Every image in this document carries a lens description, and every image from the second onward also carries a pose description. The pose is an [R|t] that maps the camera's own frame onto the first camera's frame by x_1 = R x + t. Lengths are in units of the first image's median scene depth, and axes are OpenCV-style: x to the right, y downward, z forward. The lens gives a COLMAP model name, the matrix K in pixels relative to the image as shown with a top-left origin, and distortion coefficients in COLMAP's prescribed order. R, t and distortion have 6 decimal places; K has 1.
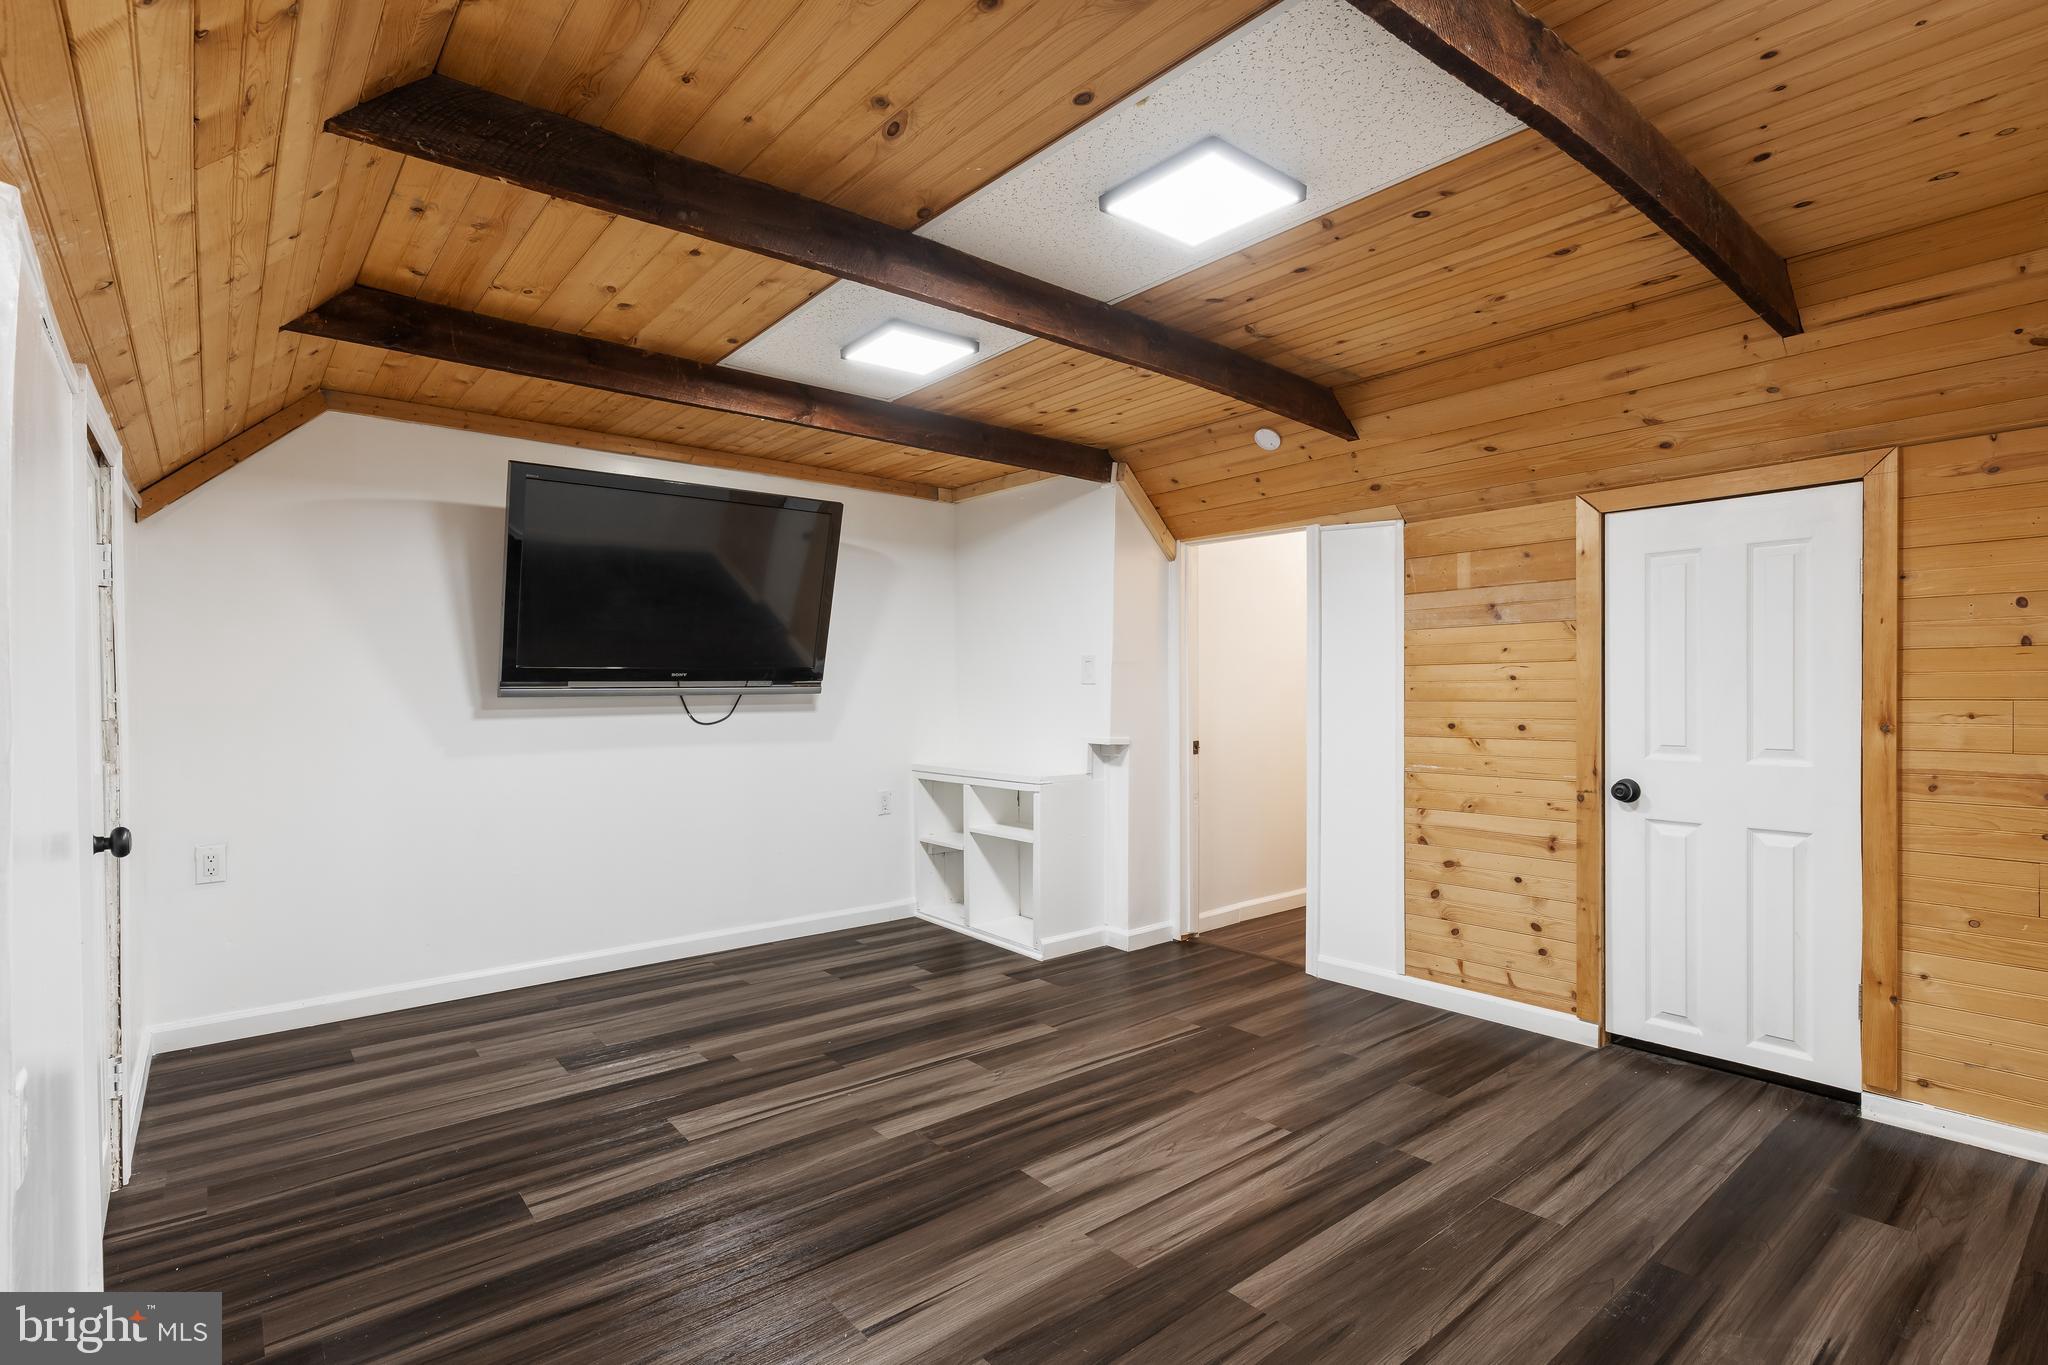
lens RADIAL K [[973.8, 0, 1012.1], [0, 973.8, 699.1], [0, 0, 1]] dist [0.003511, 0.001368]
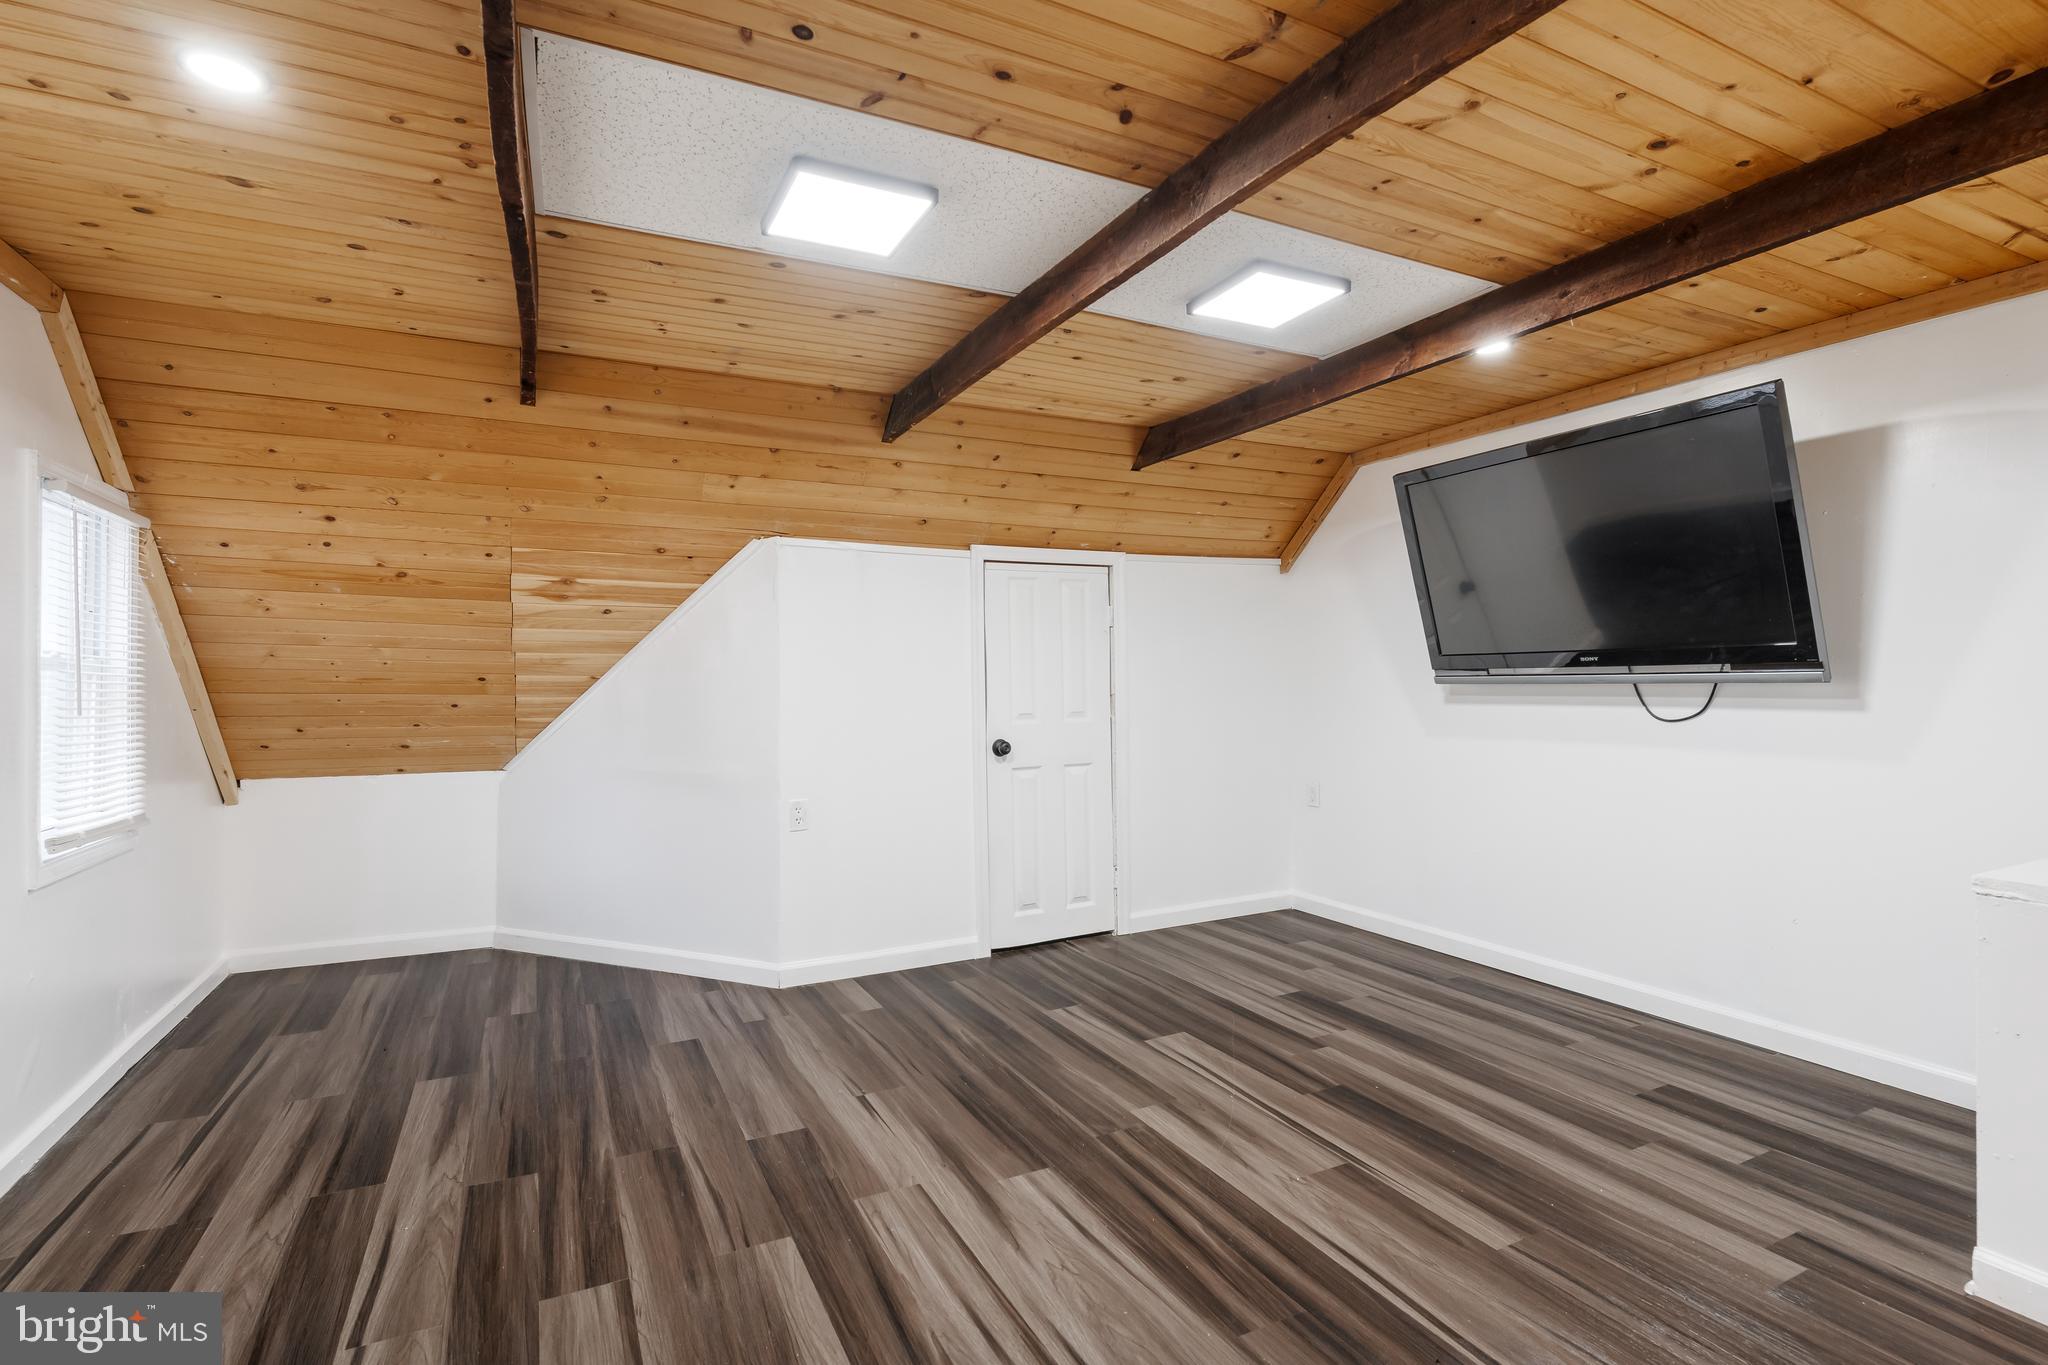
lens RADIAL K [[973.8, 0, 1017.0], [0, 973.8, 670.9], [0, 0, 1]] dist [0.003511, 0.001368]
pose [[-0.225550, -0.003699, -0.974224, 0.825201], [-0.001671, 0.999993, -0.003410, -0.015473], [0.974230, 0.000859, -0.225555, 1.001311]]
